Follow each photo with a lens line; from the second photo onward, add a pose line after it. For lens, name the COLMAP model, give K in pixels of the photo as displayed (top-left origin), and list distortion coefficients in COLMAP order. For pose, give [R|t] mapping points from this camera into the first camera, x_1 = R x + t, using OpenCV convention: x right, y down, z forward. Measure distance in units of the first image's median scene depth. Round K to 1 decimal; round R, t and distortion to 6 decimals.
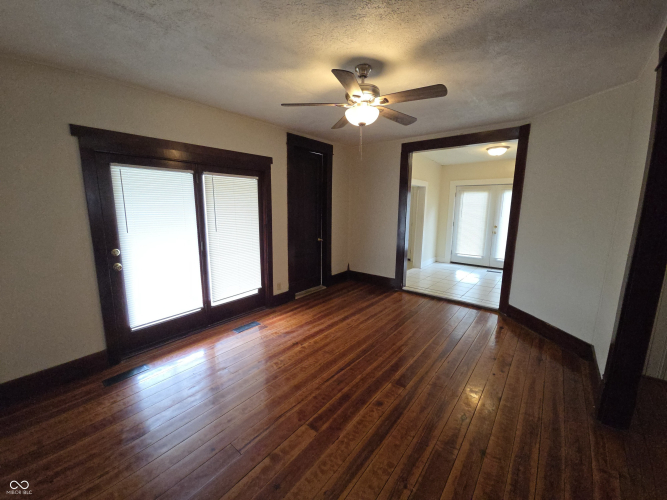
lens RADIAL K [[273.0, 0, 333.2], [0, 273.0, 249.1], [0, 0, 1]] dist [0.001686, -0.000297]
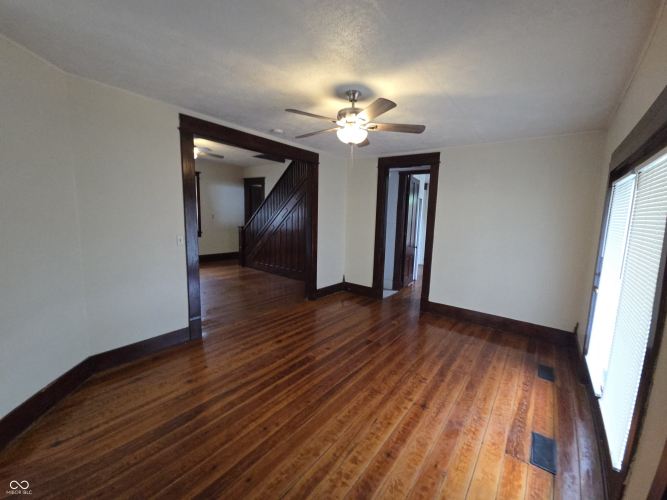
lens RADIAL K [[273.0, 0, 331.6], [0, 273.0, 249.3], [0, 0, 1]] dist [0.001686, -0.000297]
pose [[-0.999397, -0.029617, -0.018118, 0.158451], [-0.033719, 0.952297, 0.303305, -0.314638], [0.008271, 0.303733, -0.952721, 1.804622]]
